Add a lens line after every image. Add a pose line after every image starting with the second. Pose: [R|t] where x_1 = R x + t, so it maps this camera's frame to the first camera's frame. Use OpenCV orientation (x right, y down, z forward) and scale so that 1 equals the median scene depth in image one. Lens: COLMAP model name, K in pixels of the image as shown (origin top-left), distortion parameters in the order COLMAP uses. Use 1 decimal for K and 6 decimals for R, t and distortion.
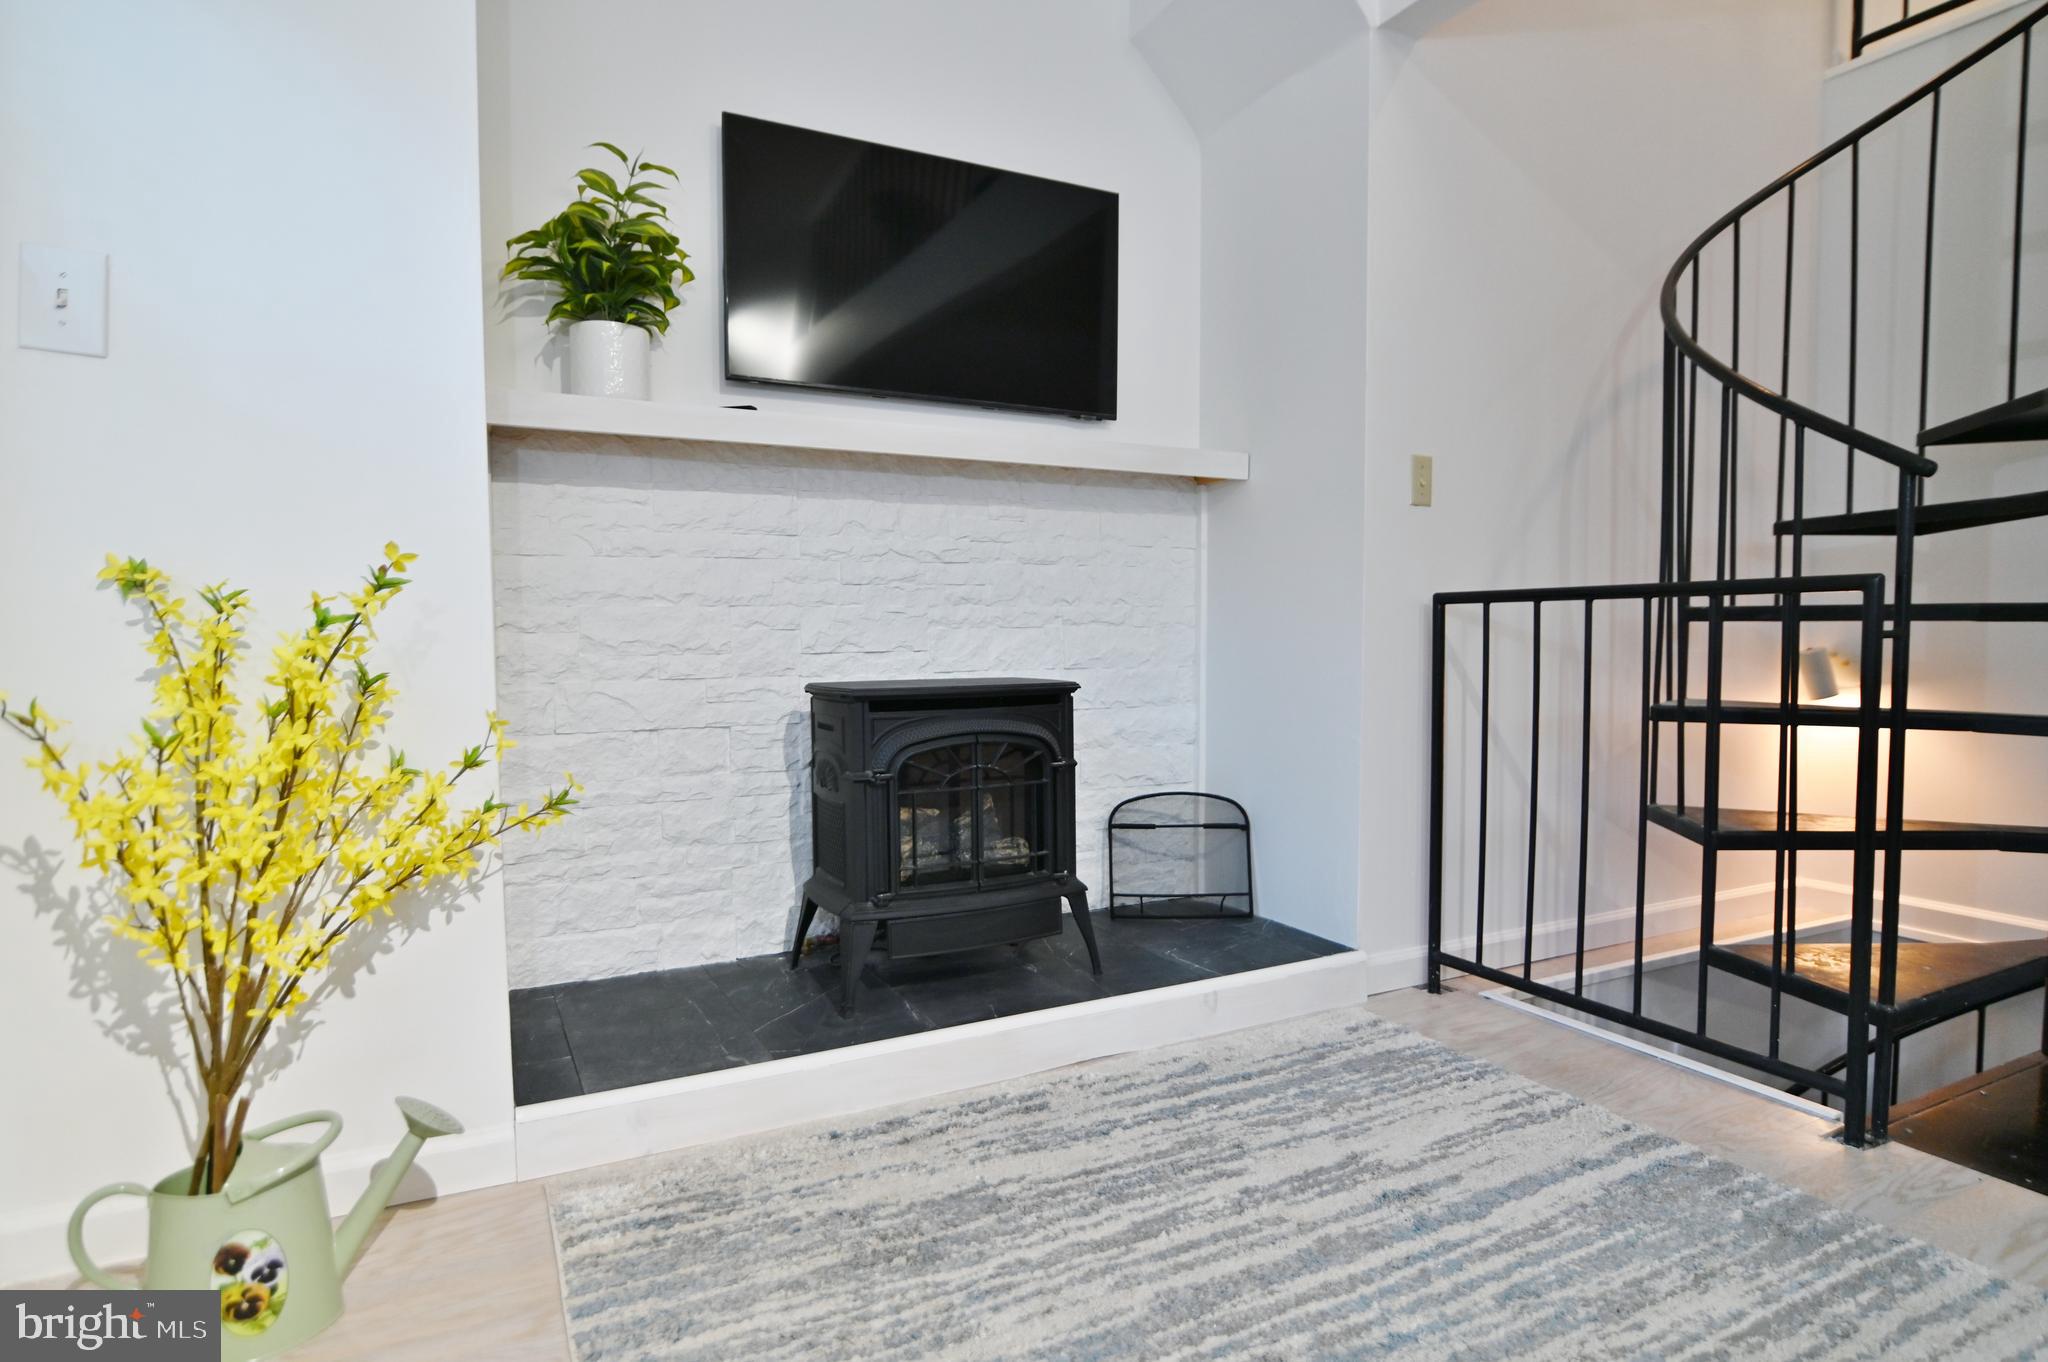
lens RADIAL K [[1103.1, 0, 1020.3], [0, 1103.1, 693.4], [0, 0, 1]] dist [-0.014273, 0.000668]
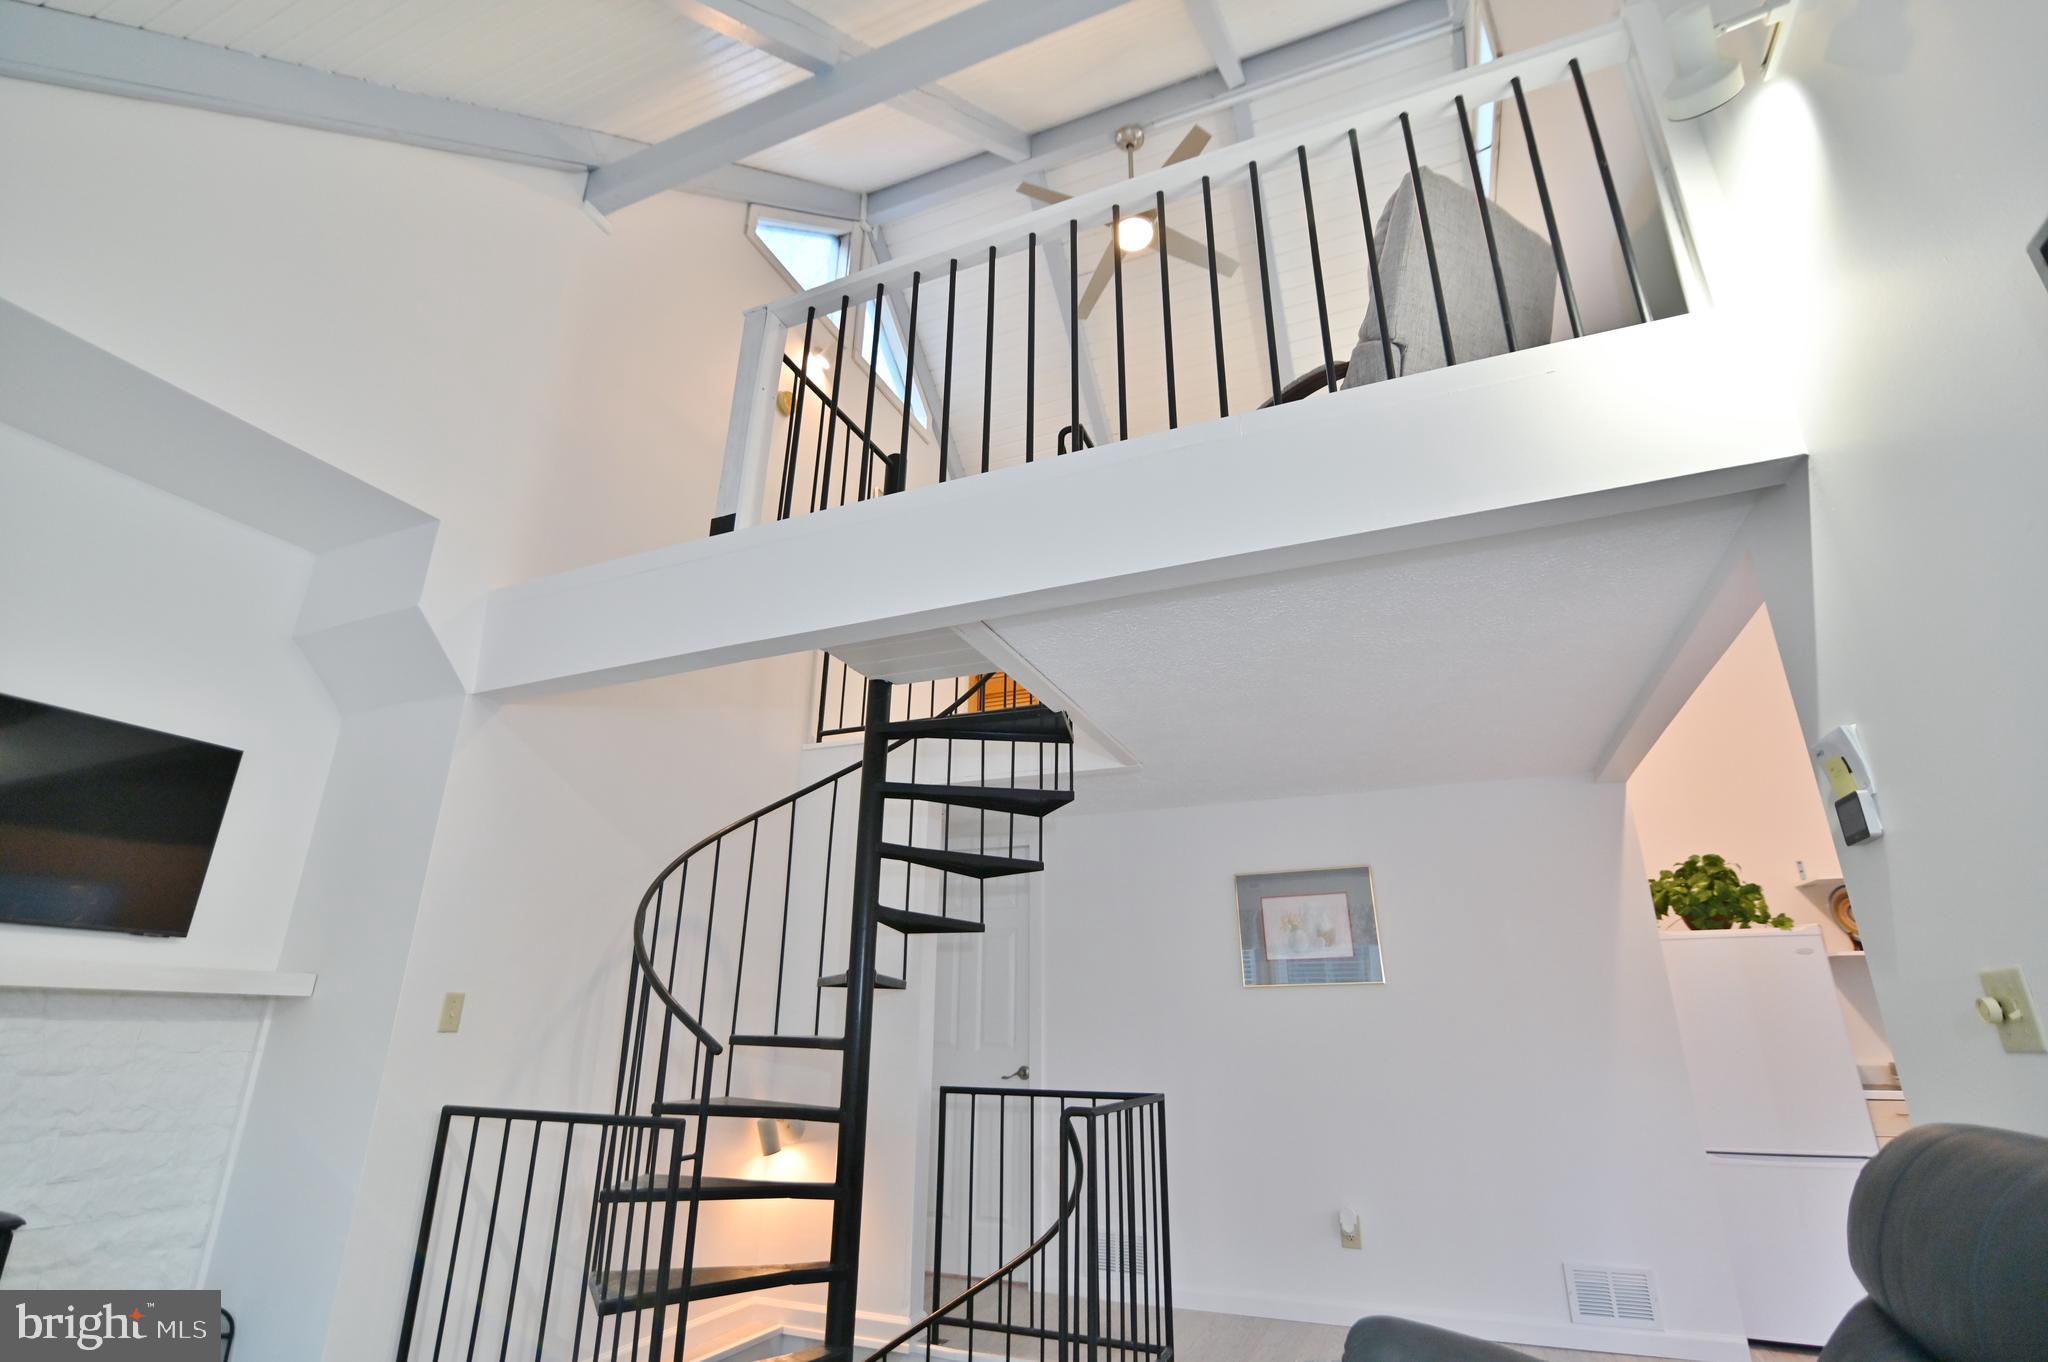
lens RADIAL K [[931.7, 0, 1028.6], [0, 931.7, 681.5], [0, 0, 1]] dist [-0.022854, 0.002174]
pose [[0.762600, 0.230688, 0.604339, 0.137020], [0.029151, 0.921044, -0.388365, -0.113342], [-0.646214, 0.313784, 0.695663, -0.354830]]
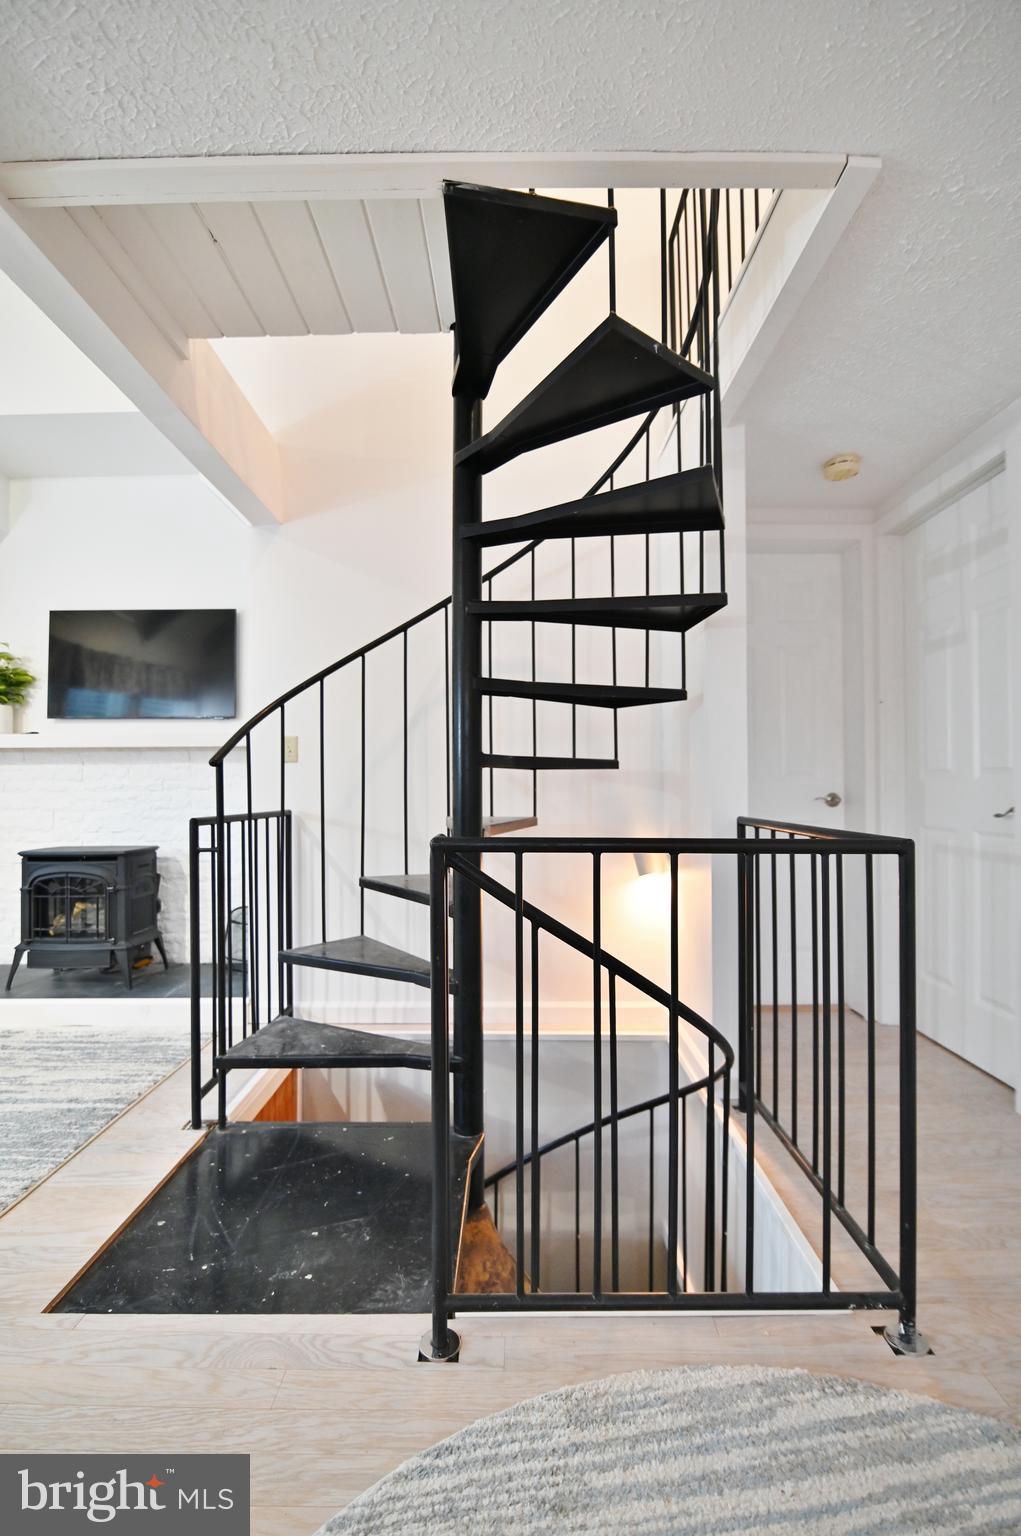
lens RADIAL K [[698.7, 0, 515.6], [0, 698.7, 779.1], [0, 0, 1]] dist [-0.022854, 0.002174]
pose [[0.890735, -0.004824, -0.454498, 1.289511], [-0.025517, 0.997836, -0.060599, -0.083716], [0.453807, 0.065575, 0.888684, 0.125049]]
